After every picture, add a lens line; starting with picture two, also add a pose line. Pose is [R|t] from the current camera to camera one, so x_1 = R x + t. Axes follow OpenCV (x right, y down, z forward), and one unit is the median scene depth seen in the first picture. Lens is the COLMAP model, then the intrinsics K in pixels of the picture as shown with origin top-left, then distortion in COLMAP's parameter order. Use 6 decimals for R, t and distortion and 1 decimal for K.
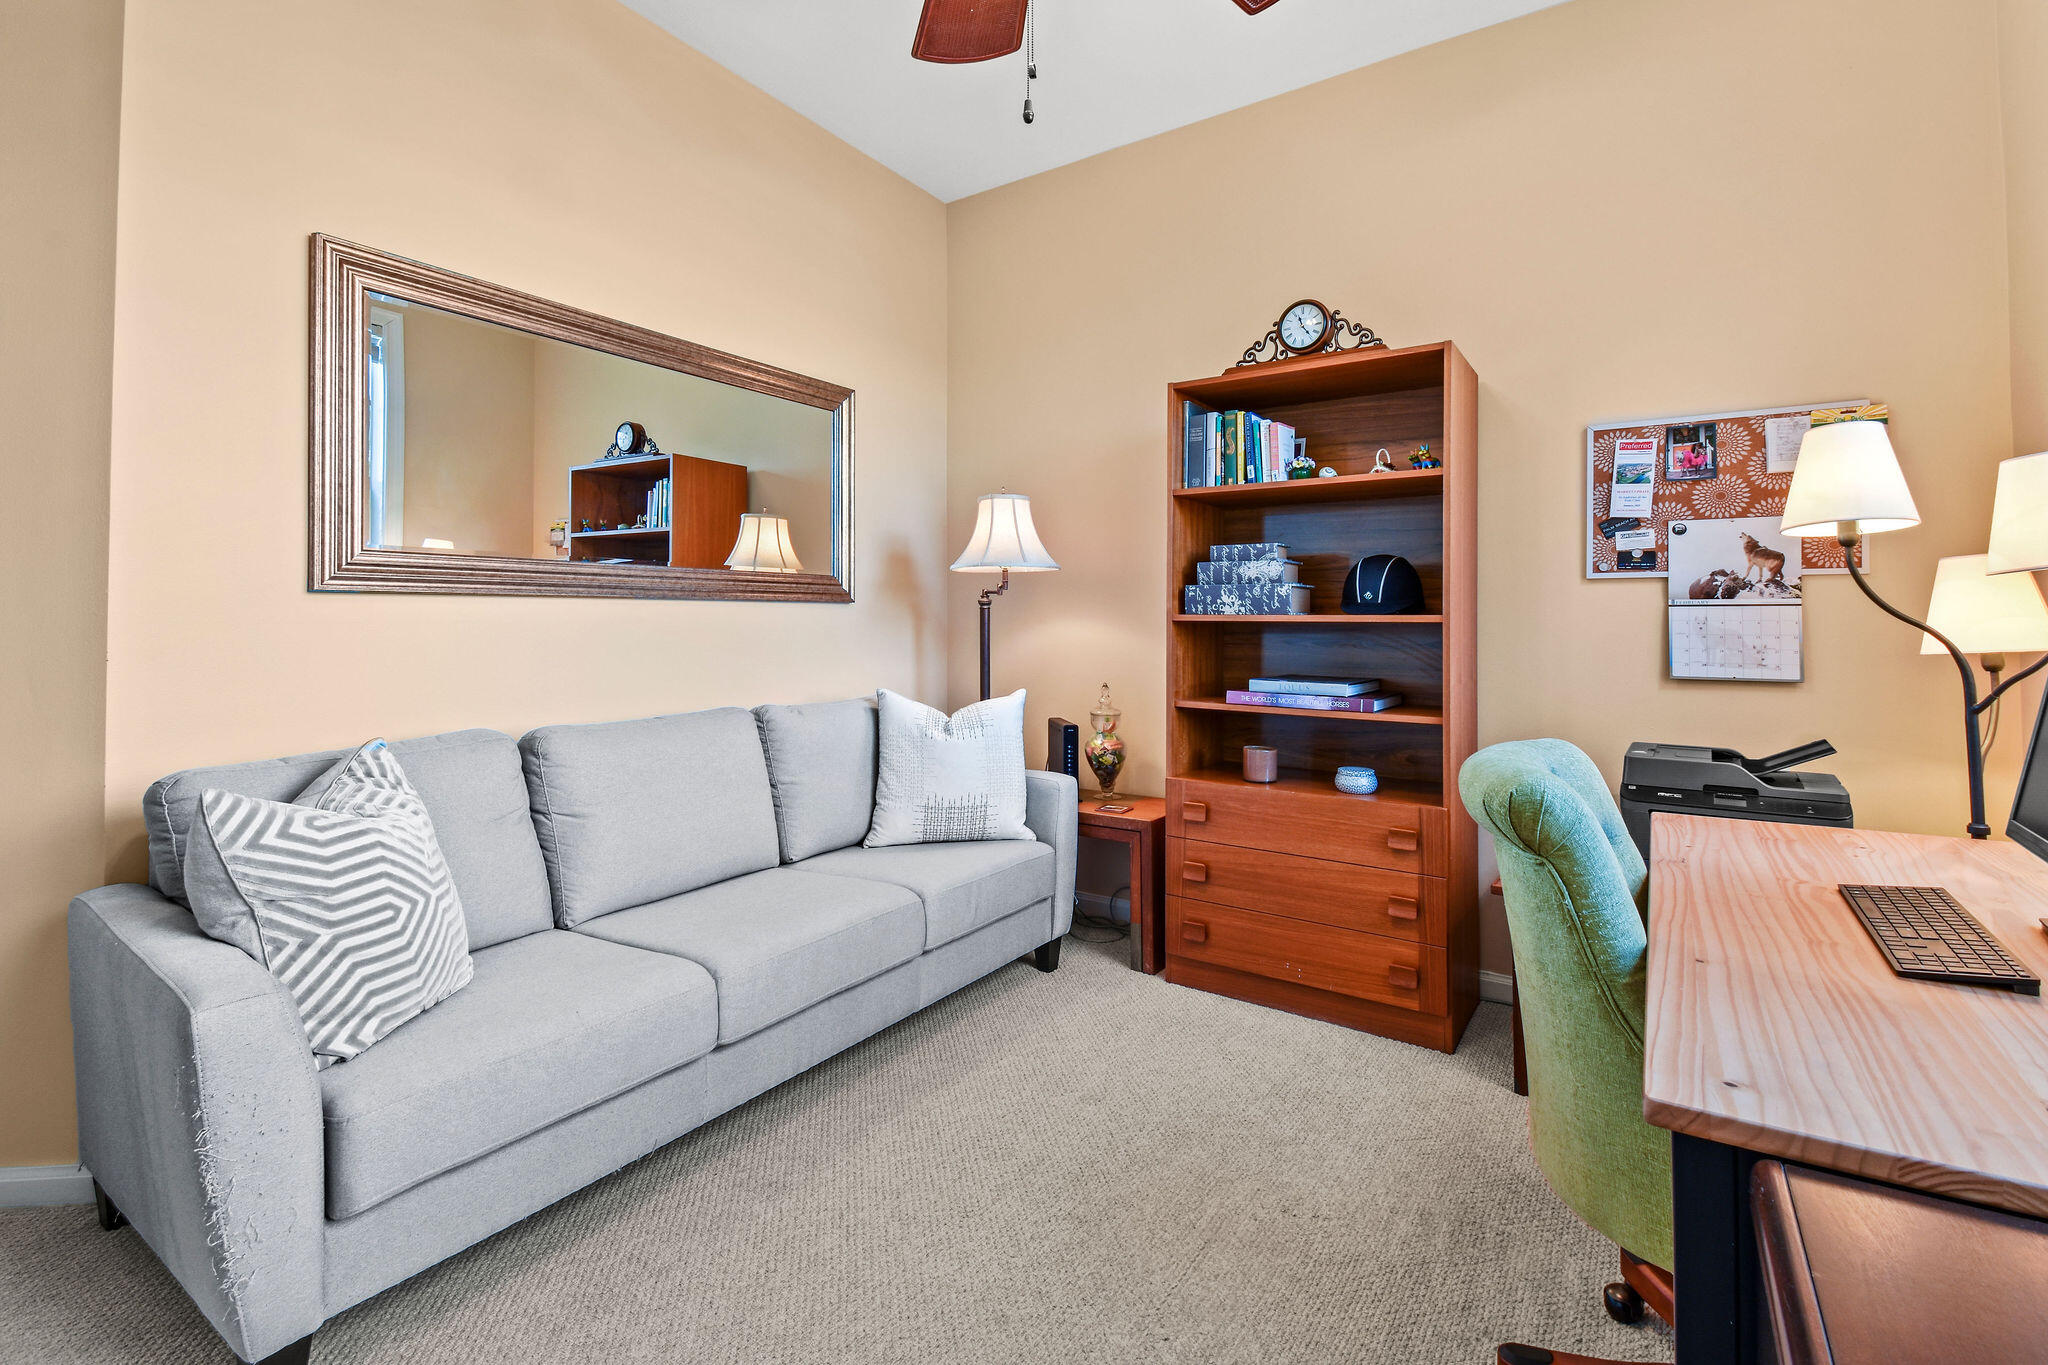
lens RADIAL K [[909.3, 0, 1027.9], [0, 909.3, 625.5], [0, 0, 1]] dist [0.036454, -0.022522]
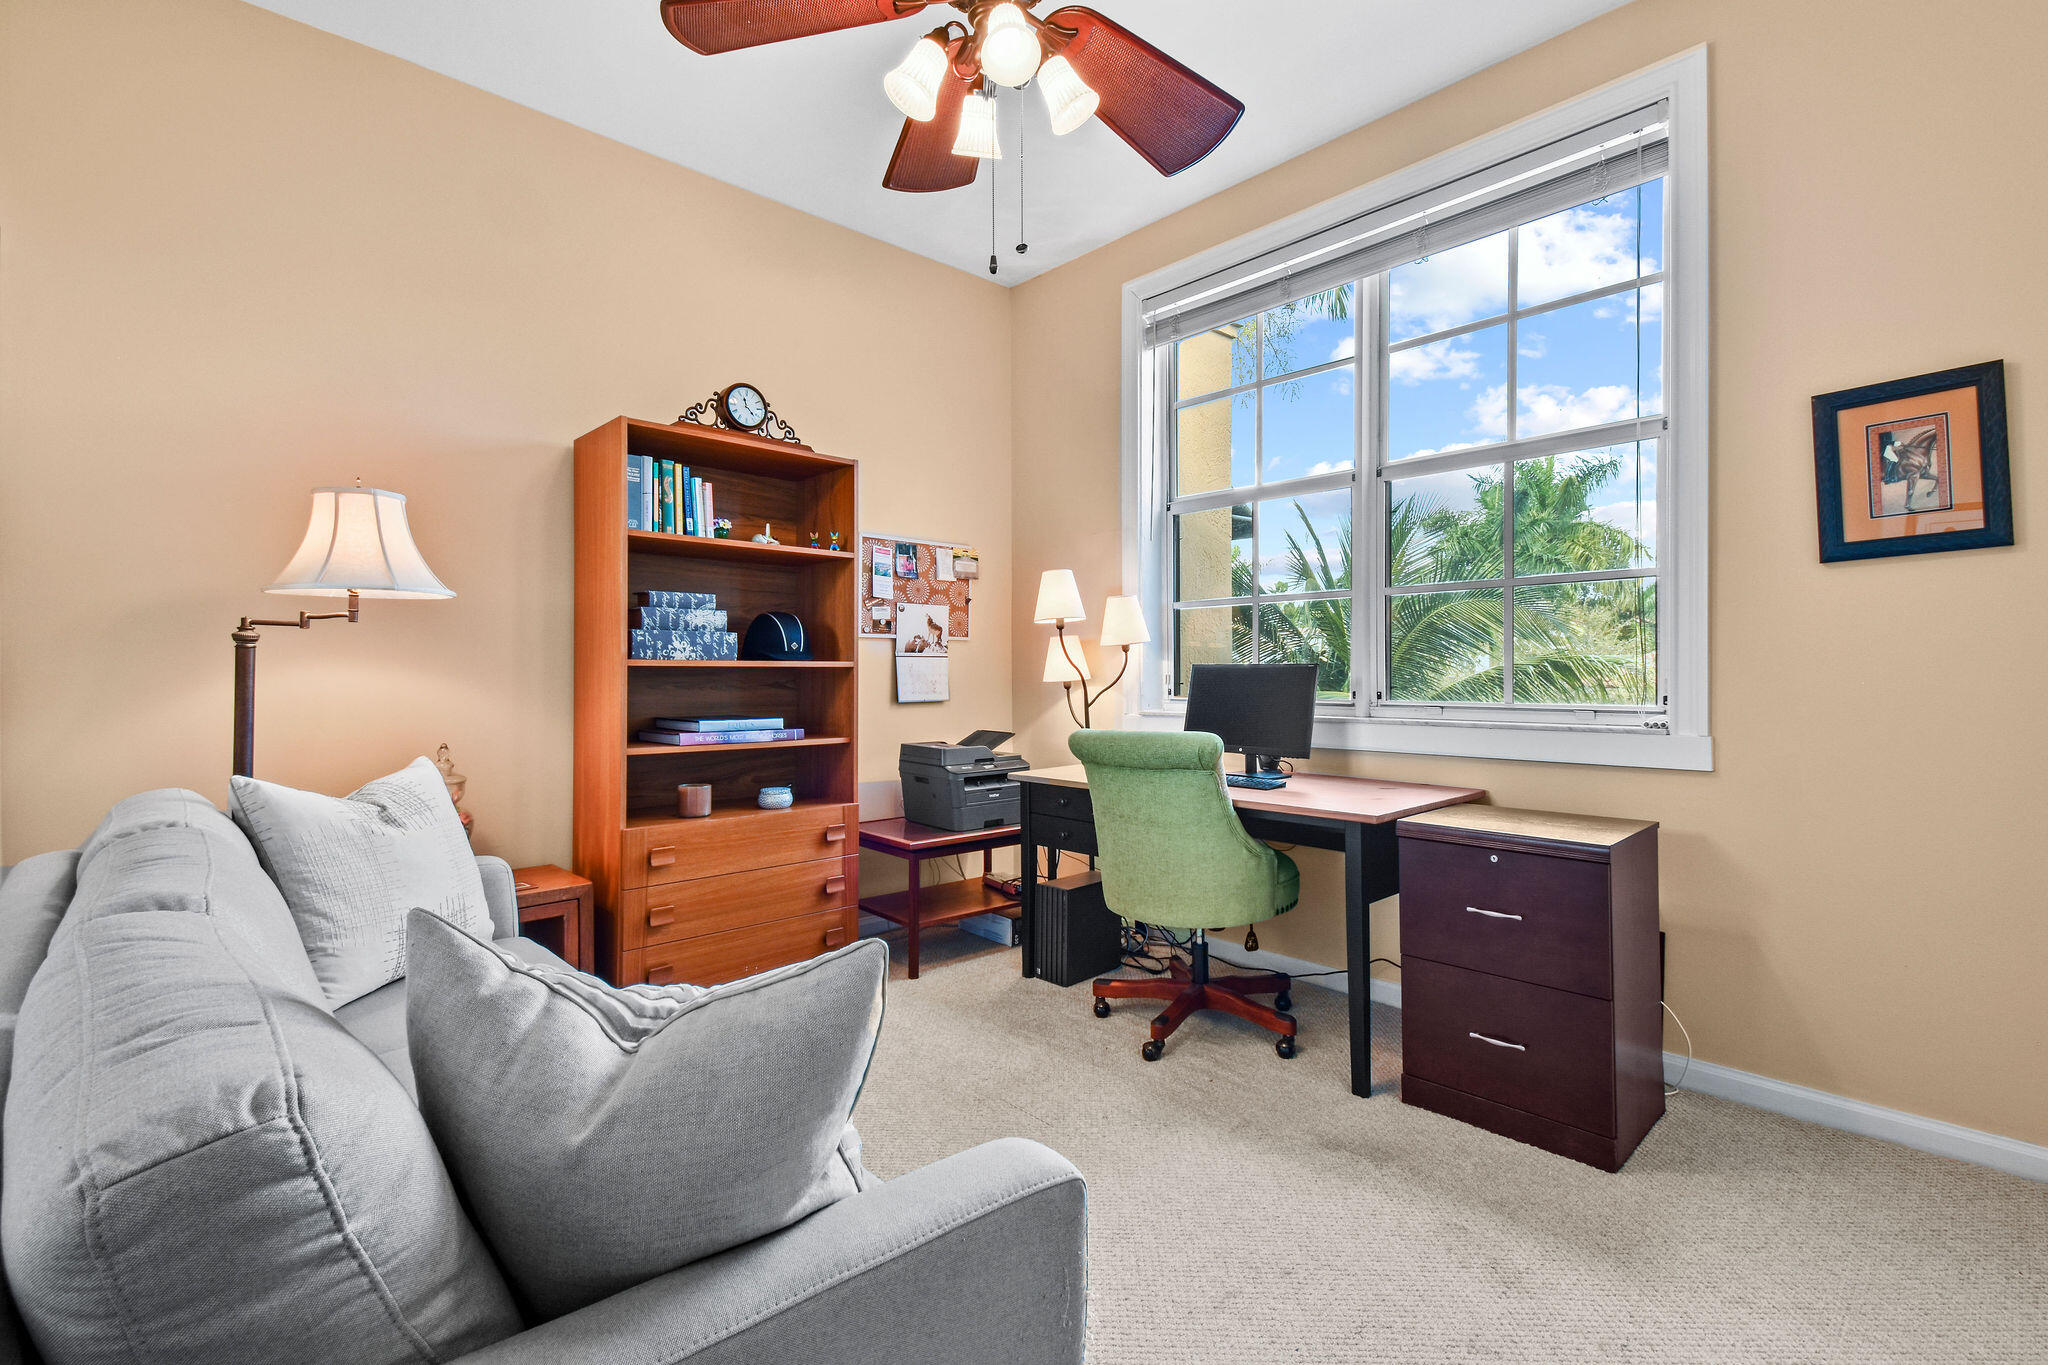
lens RADIAL K [[916.0, 0, 1013.3], [0, 916.0, 698.7], [0, 0, 1]] dist [0.001148, -0.000120]
pose [[0.245156, -0.034109, 0.968883, -0.709690], [0.005550, 0.999414, 0.033779, -0.000990], [-0.969468, -0.002904, 0.245202, 0.384616]]
